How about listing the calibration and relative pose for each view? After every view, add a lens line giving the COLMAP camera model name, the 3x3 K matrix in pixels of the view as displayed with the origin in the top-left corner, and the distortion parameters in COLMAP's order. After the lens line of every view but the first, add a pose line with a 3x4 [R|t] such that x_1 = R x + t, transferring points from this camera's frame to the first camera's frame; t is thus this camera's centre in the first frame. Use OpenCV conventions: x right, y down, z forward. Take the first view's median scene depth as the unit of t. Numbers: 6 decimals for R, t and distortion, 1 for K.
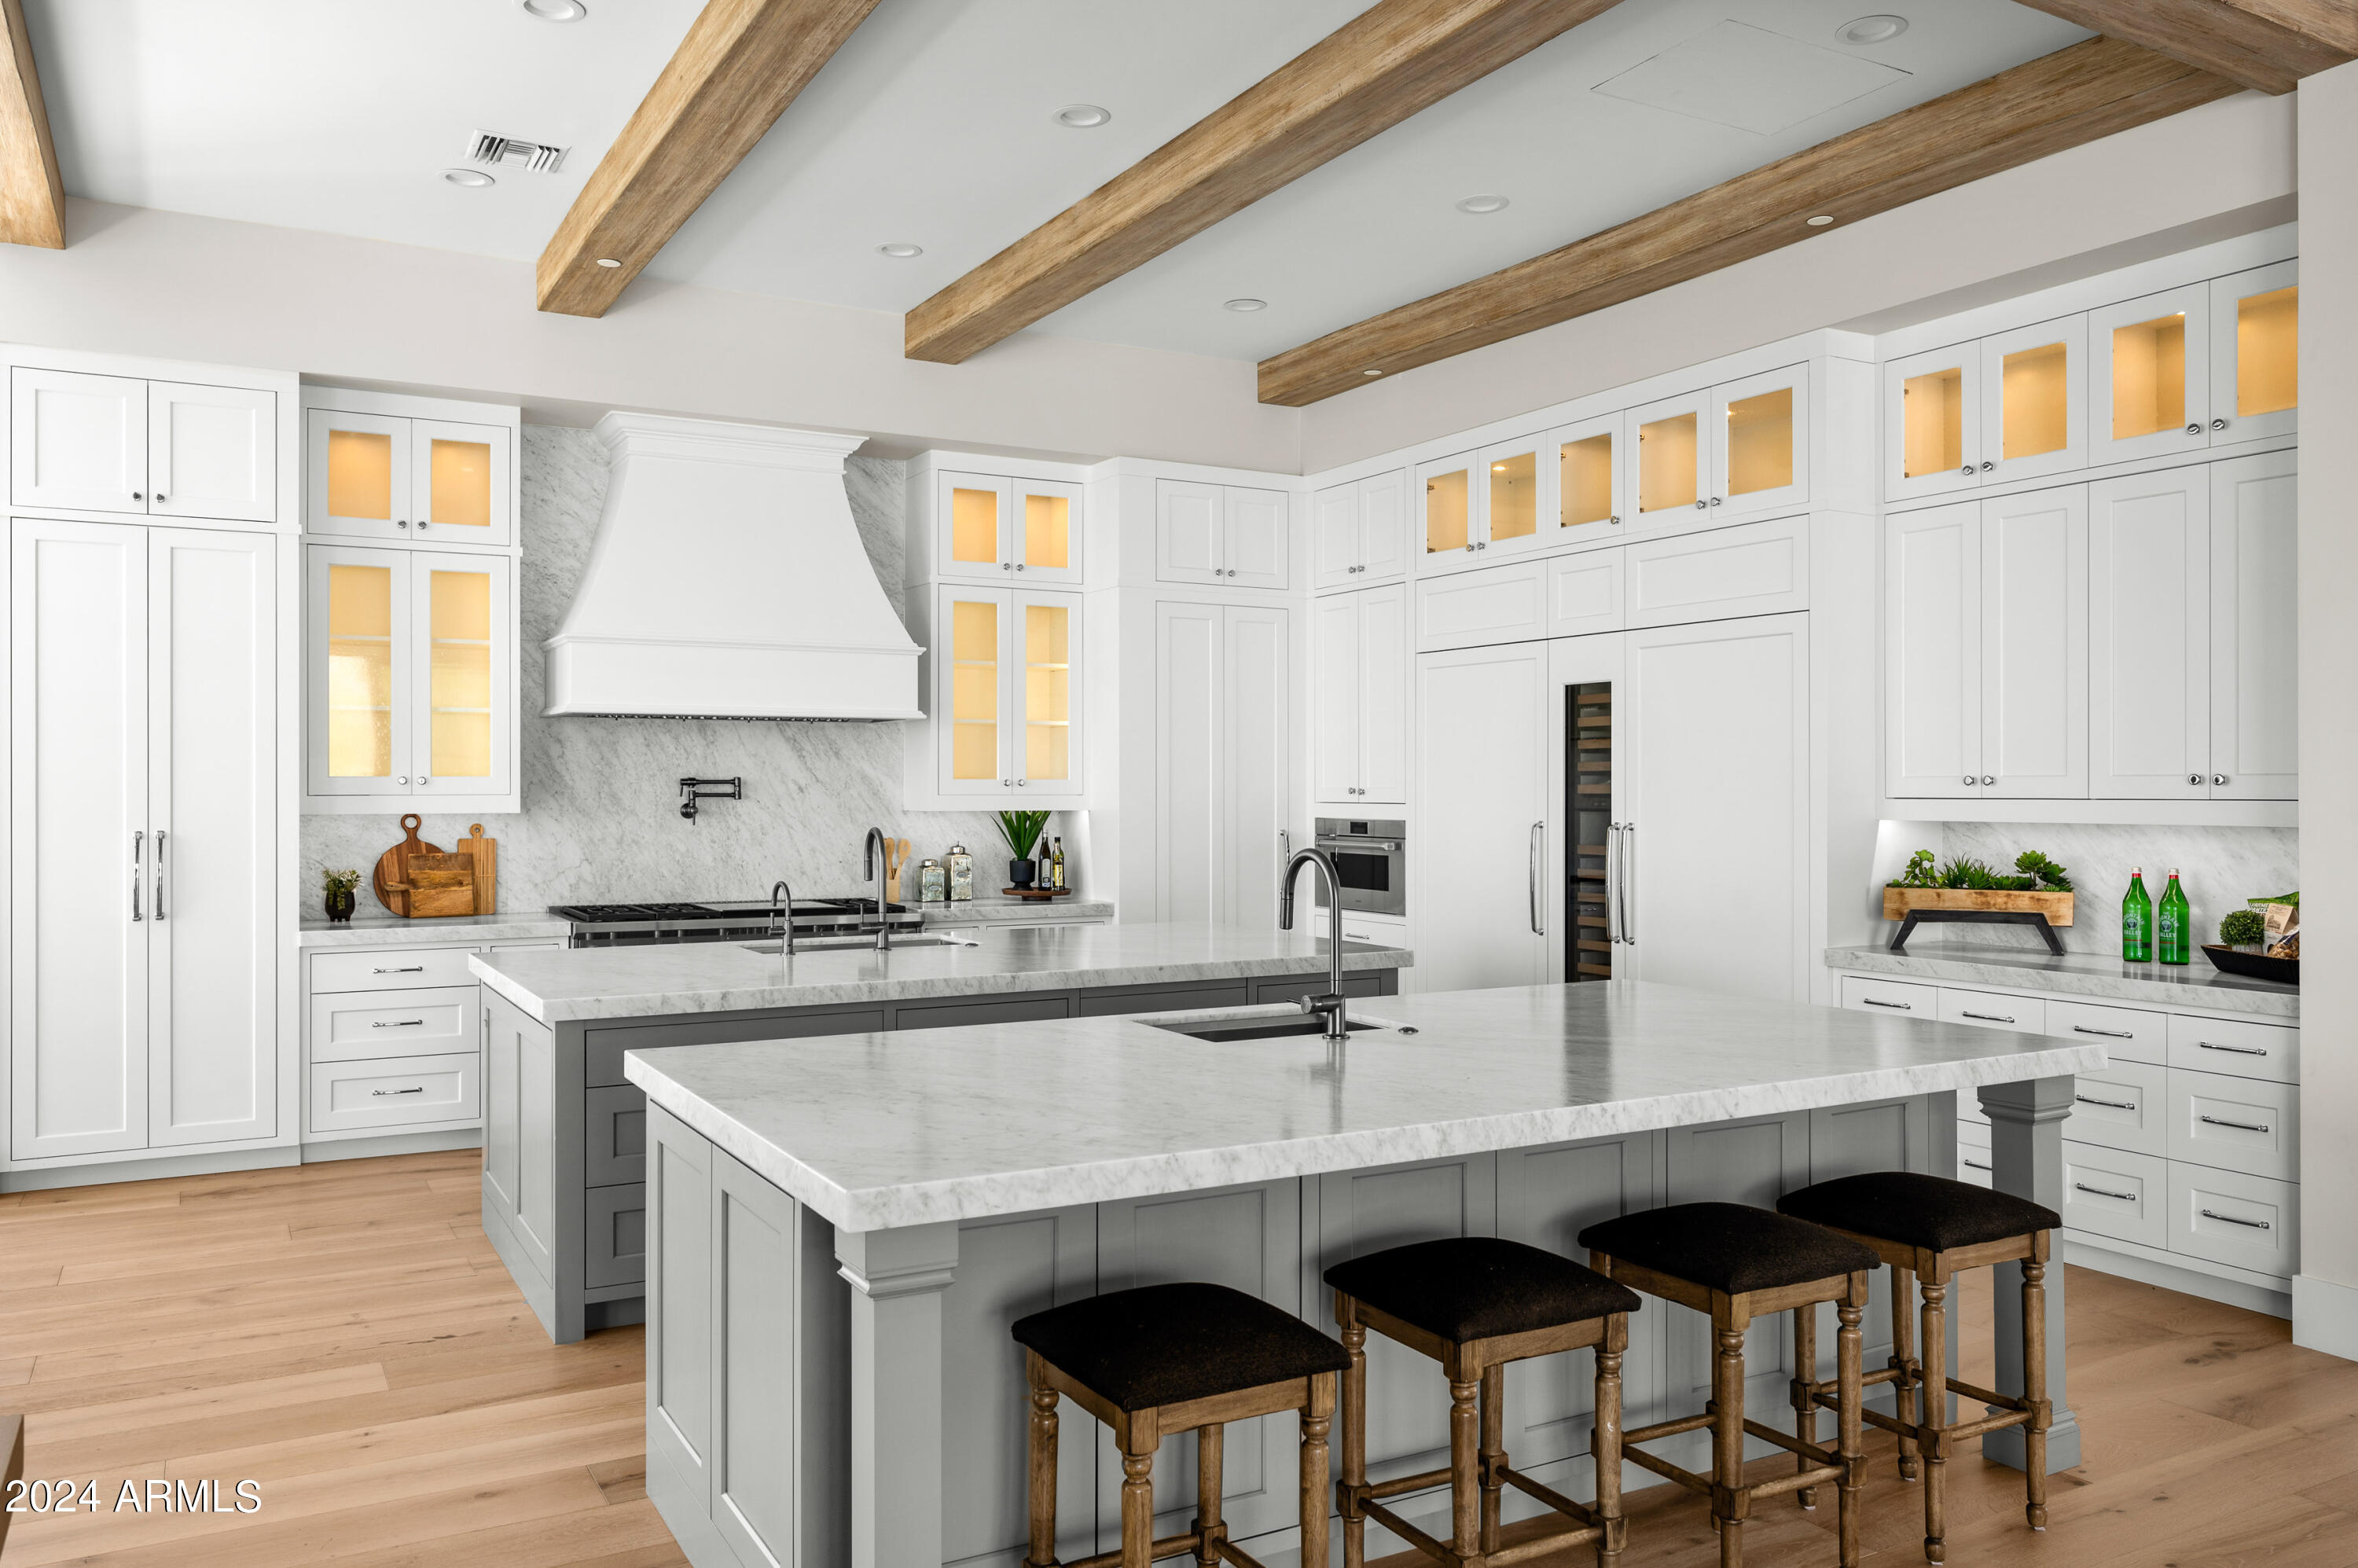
lens RADIAL K [[1734.8, 0, 1197.6], [0, 1734.8, 779.4], [0, 0, 1]] dist [-0.009790, 0.001088]
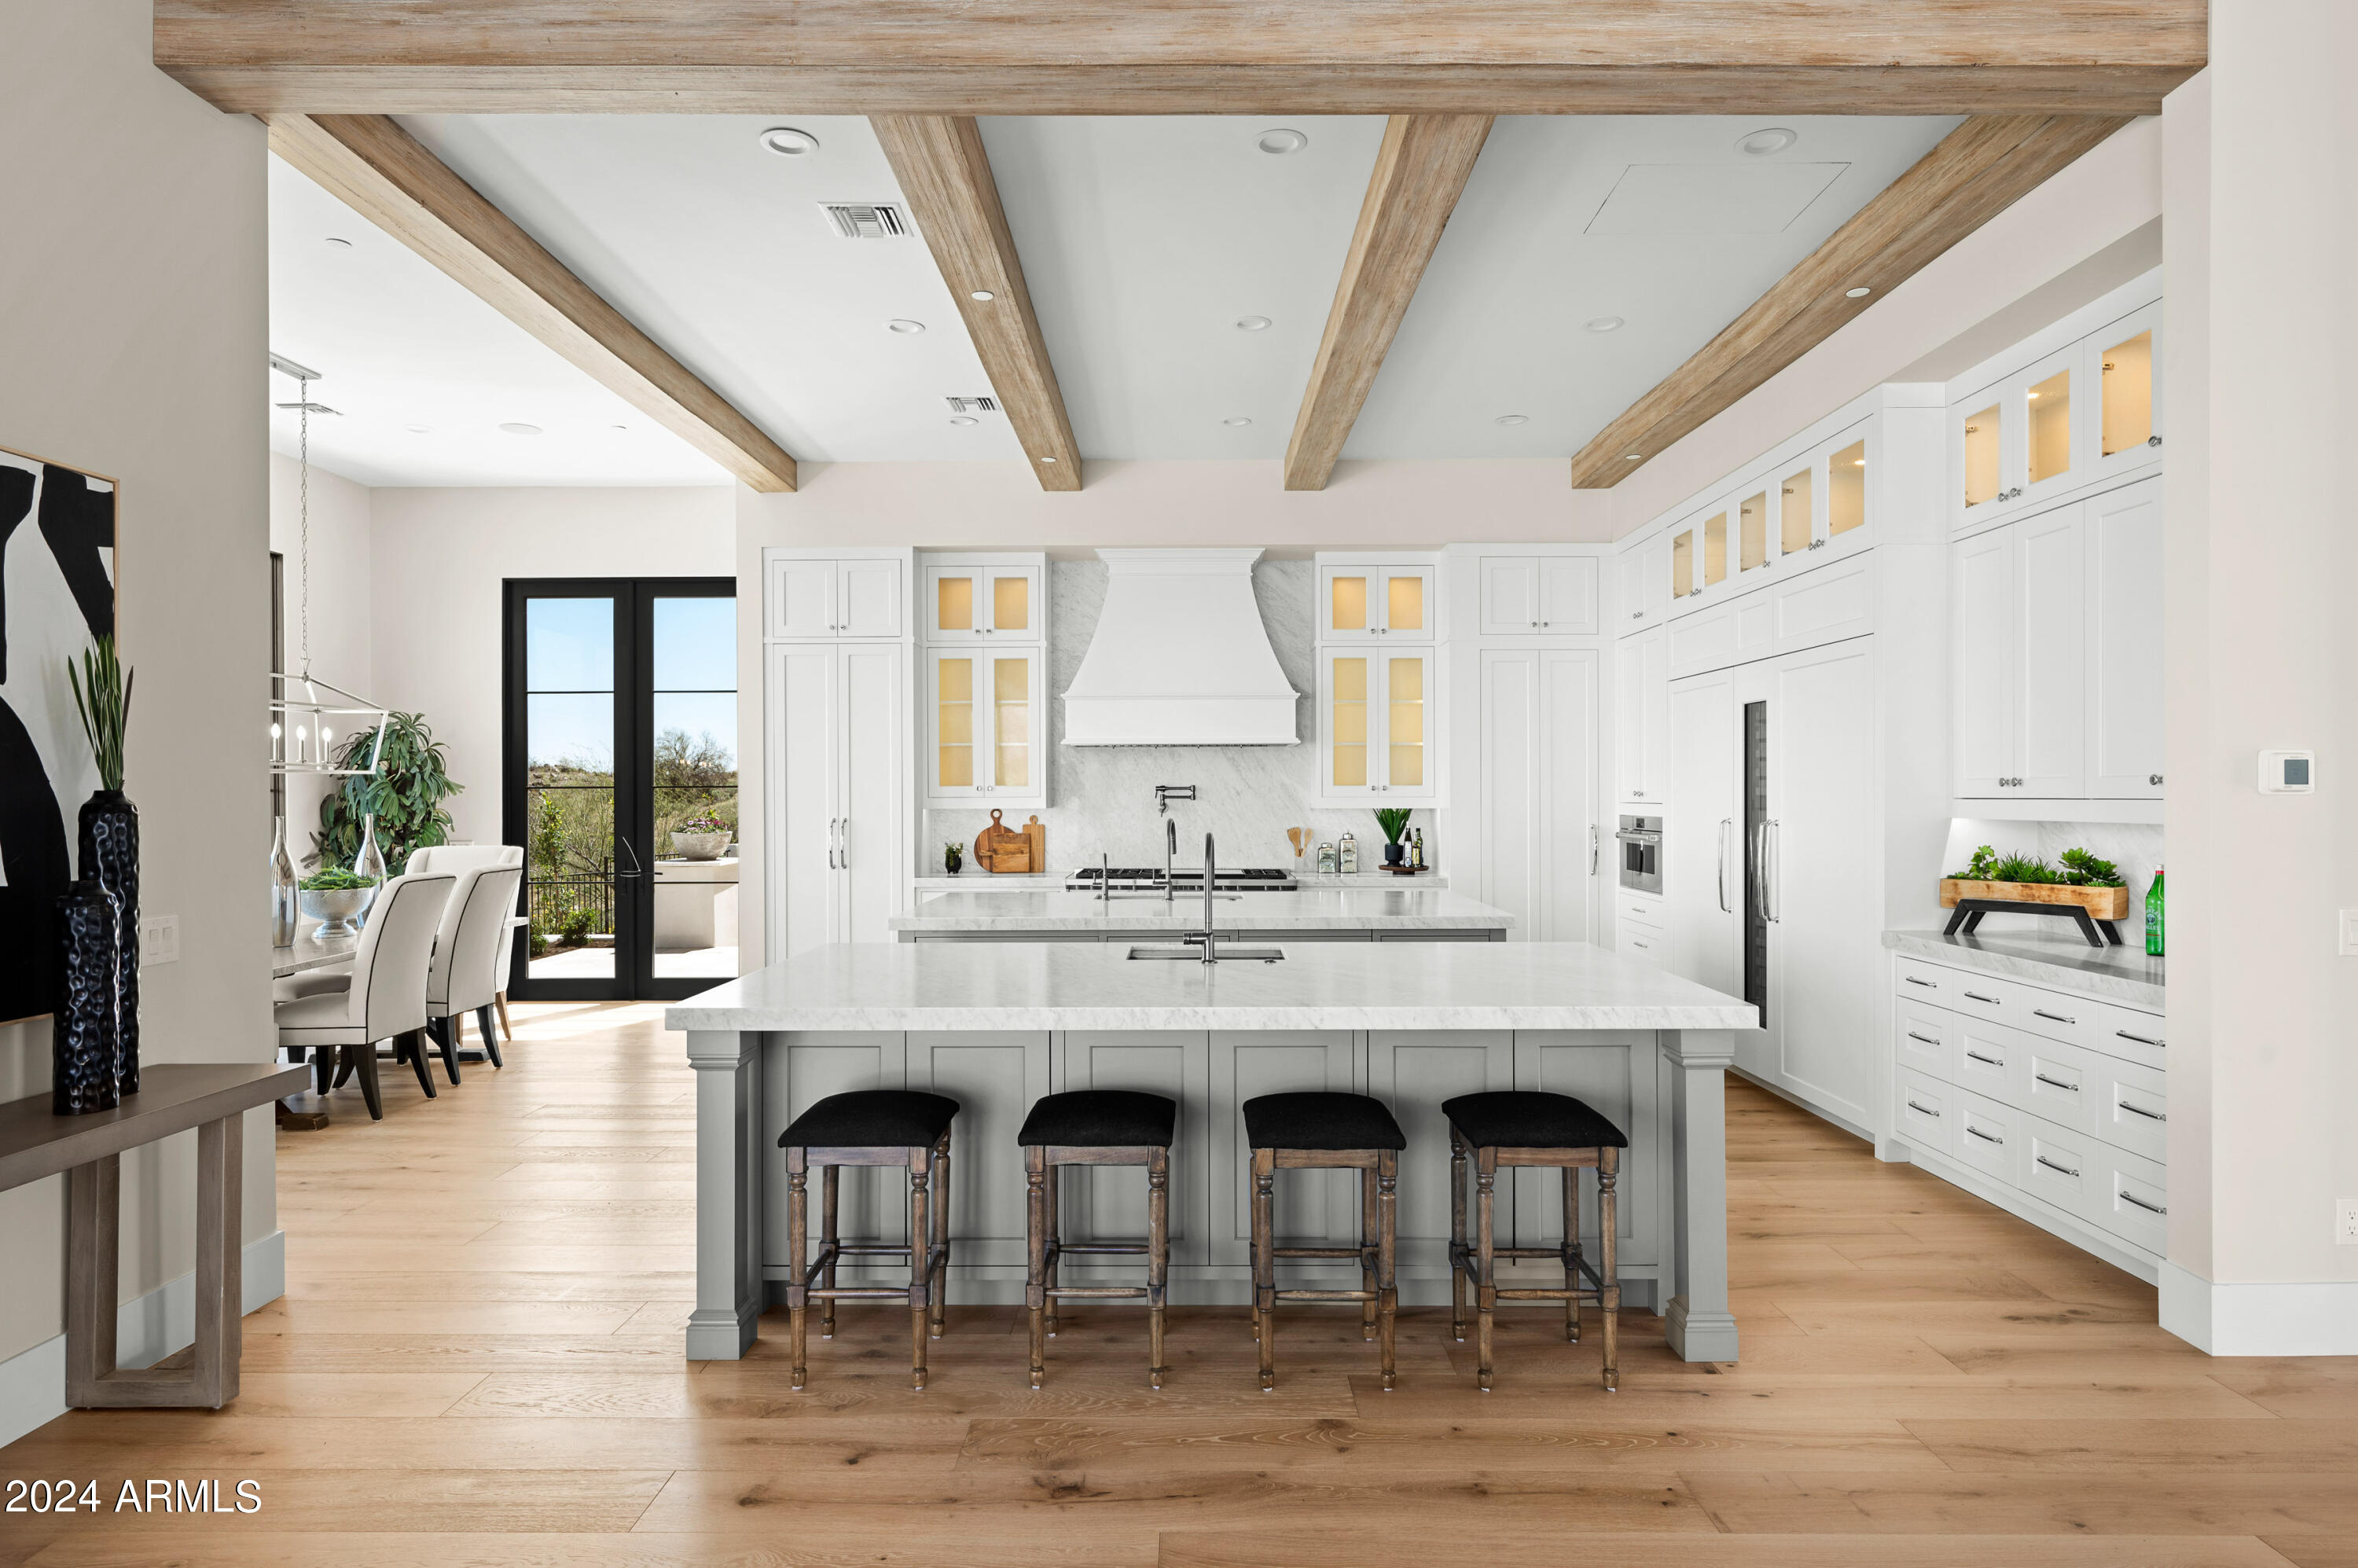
lens RADIAL K [[1323.2, 0, 1173.1], [0, 1323.2, 798.0], [0, 0, 1]] dist [0.003935, -0.001544]
pose [[0.862664, -0.001019, -0.505776, 0.318065], [0.006220, 0.999944, 0.008594, -0.000022], [0.505739, -0.010560, 0.862622, 0.011383]]
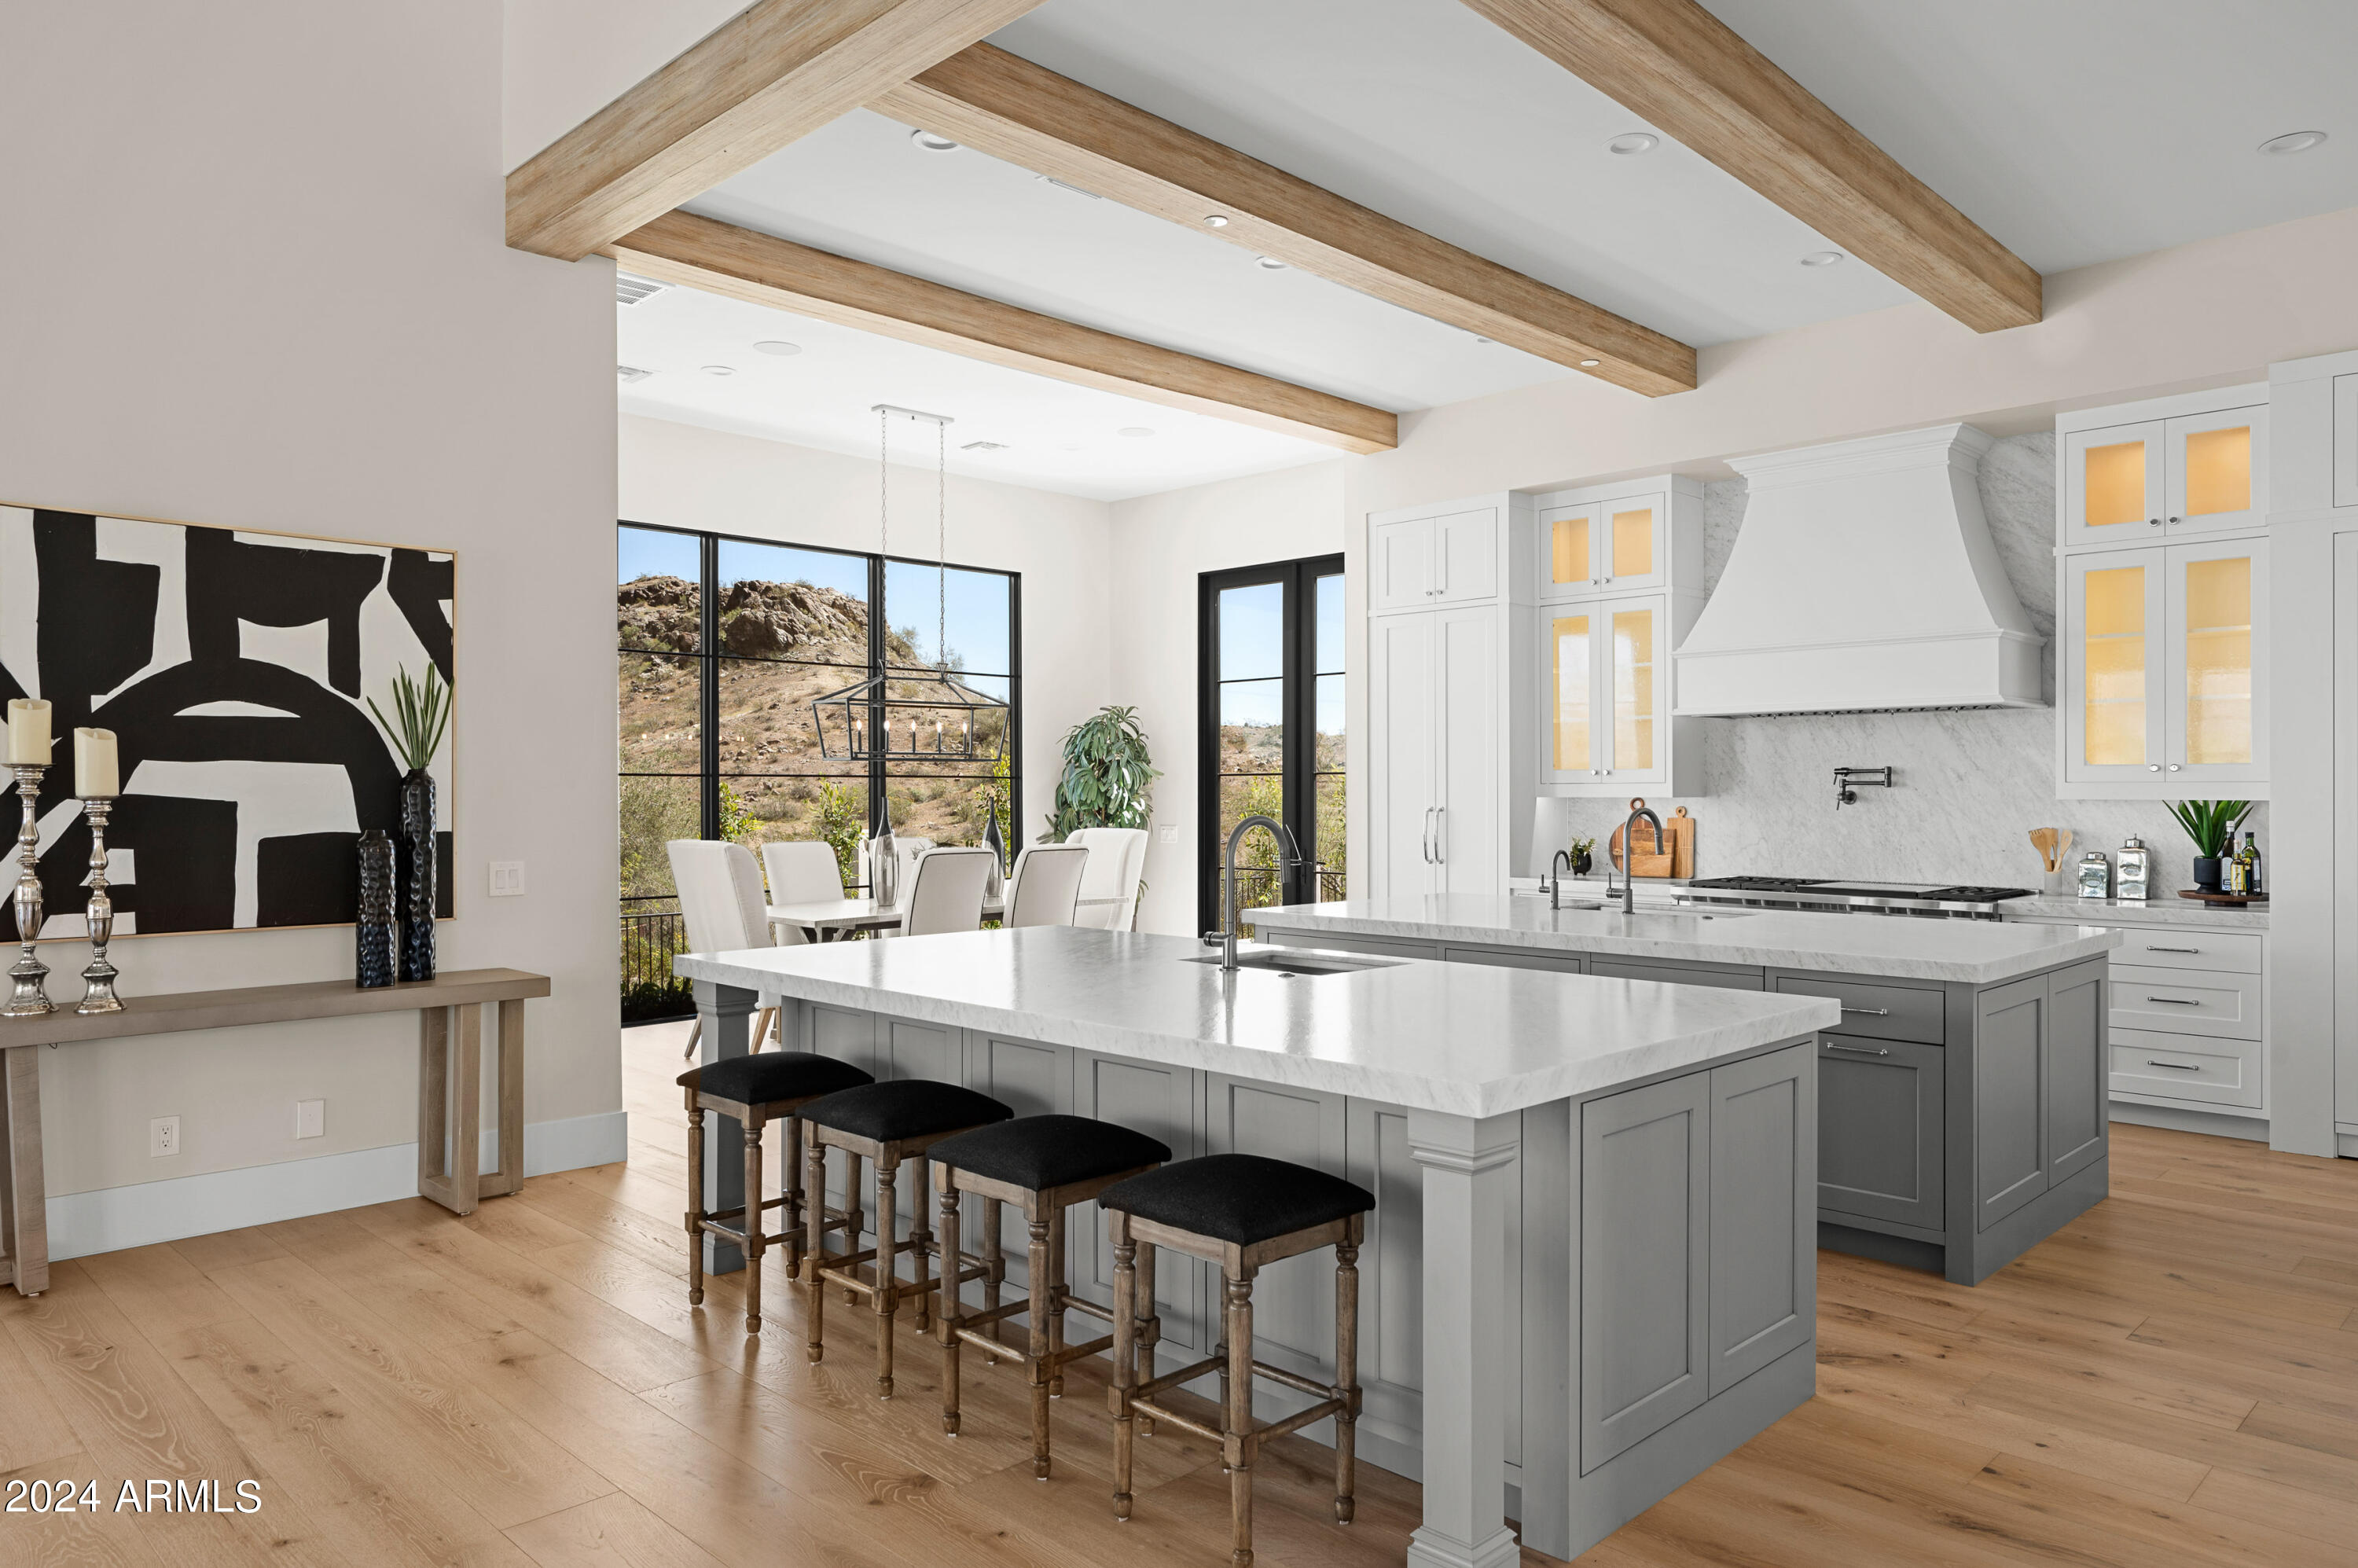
lens RADIAL K [[1518.8, 0, 1141.1], [0, 1518.8, 789.9], [0, 0, 1]] dist [0.016482, -0.000653]
pose [[0.255377, -0.000334, -0.966841, 0.568123], [0.006824, 0.999976, 0.001457, 0.009438], [0.966817, -0.006970, 0.255373, 0.339745]]
